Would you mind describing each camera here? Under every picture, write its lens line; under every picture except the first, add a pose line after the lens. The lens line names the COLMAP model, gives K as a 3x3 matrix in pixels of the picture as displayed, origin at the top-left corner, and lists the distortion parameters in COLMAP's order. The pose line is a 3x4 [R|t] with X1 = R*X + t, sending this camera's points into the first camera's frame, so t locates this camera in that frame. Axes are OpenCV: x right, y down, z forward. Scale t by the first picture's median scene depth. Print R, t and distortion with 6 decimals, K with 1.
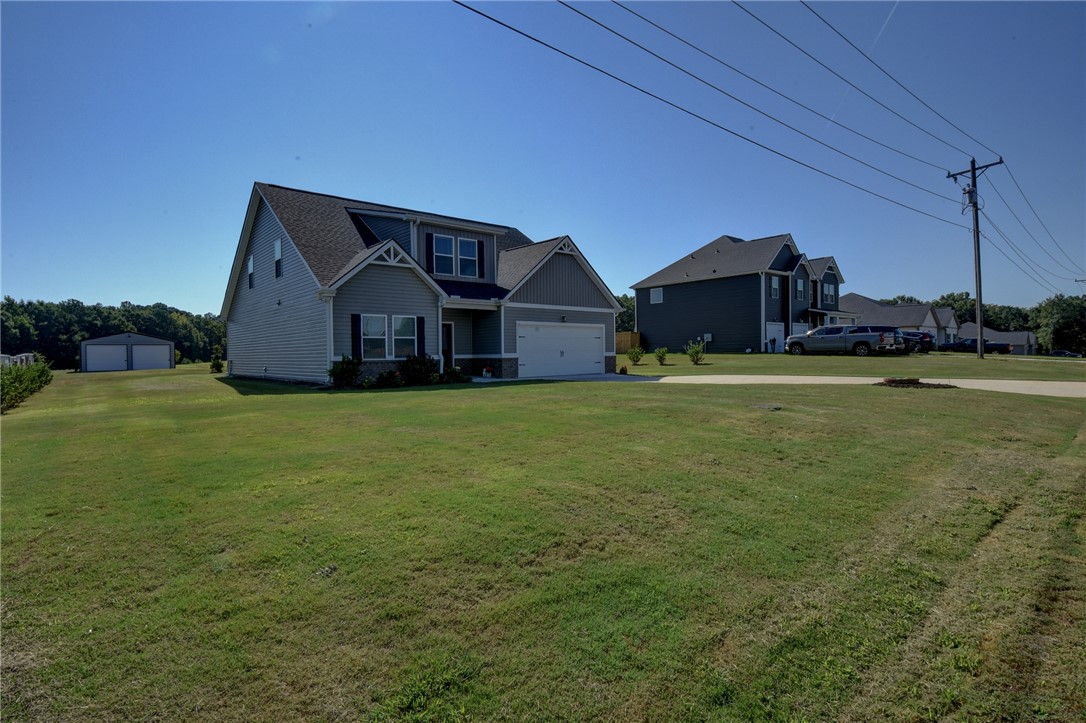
lens RADIAL K [[546.6, 0, 546.4], [0, 546.6, 359.3], [0, 0, 1]] dist [-0.000029, -0.000013]
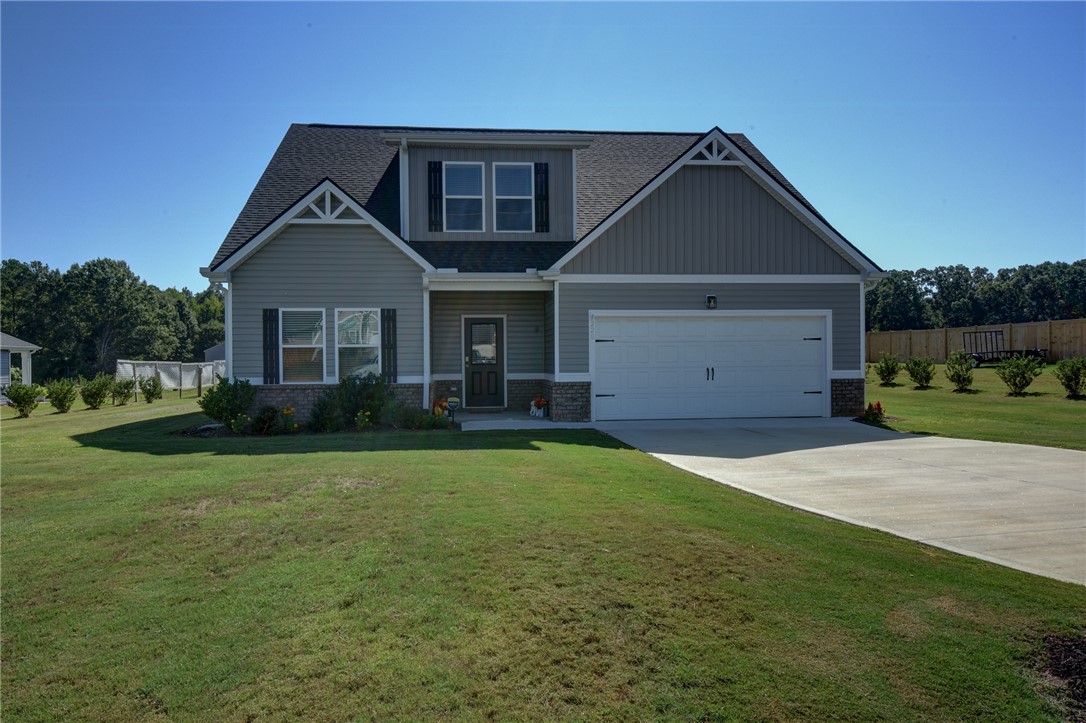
lens RADIAL K [[762.2, 0, 539.0], [0, 762.2, 360.7], [0, 0, 1]] dist [0.022221, -0.000037]
pose [[0.814602, 0.011507, -0.579906, 0.326631], [-0.009464, 0.999934, 0.006548, -0.027284], [0.579943, 0.000154, 0.814657, 0.394866]]
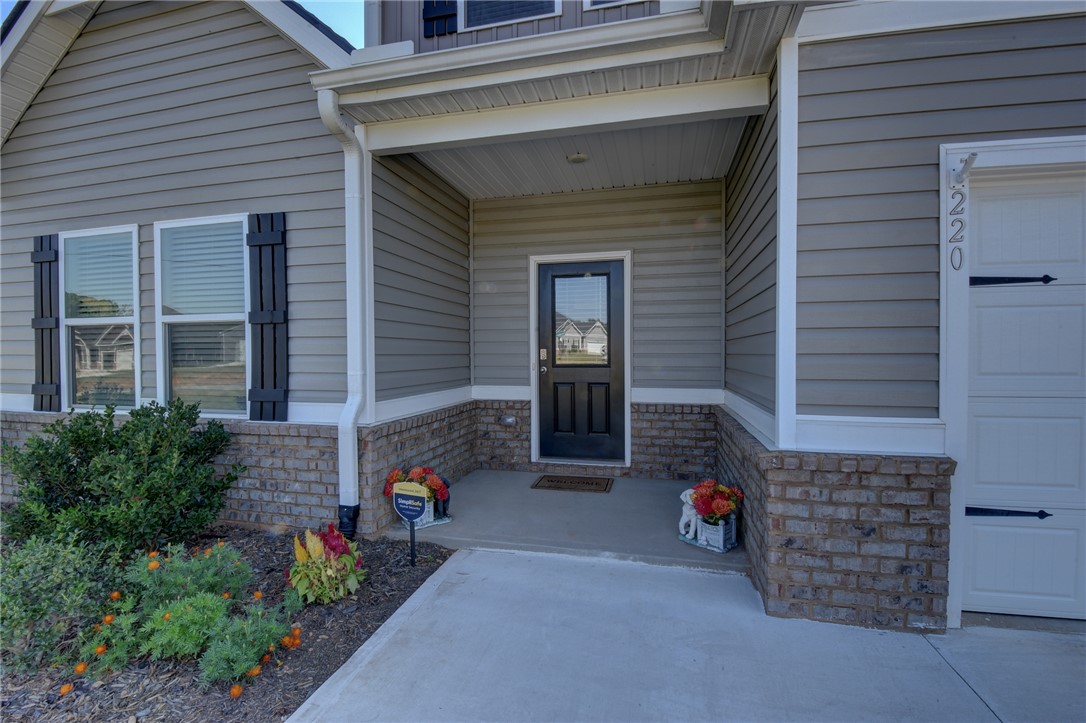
lens RADIAL K [[473.2, 0, 544.4], [0, 473.2, 362.3], [0, 0, 1]] dist [-0.013632, -0.000211]
pose [[0.574990, 0.026609, -0.817728, -0.021475], [-0.011035, 0.999632, 0.024769, -0.024739], [0.818086, -0.005219, 0.575072, 0.884302]]
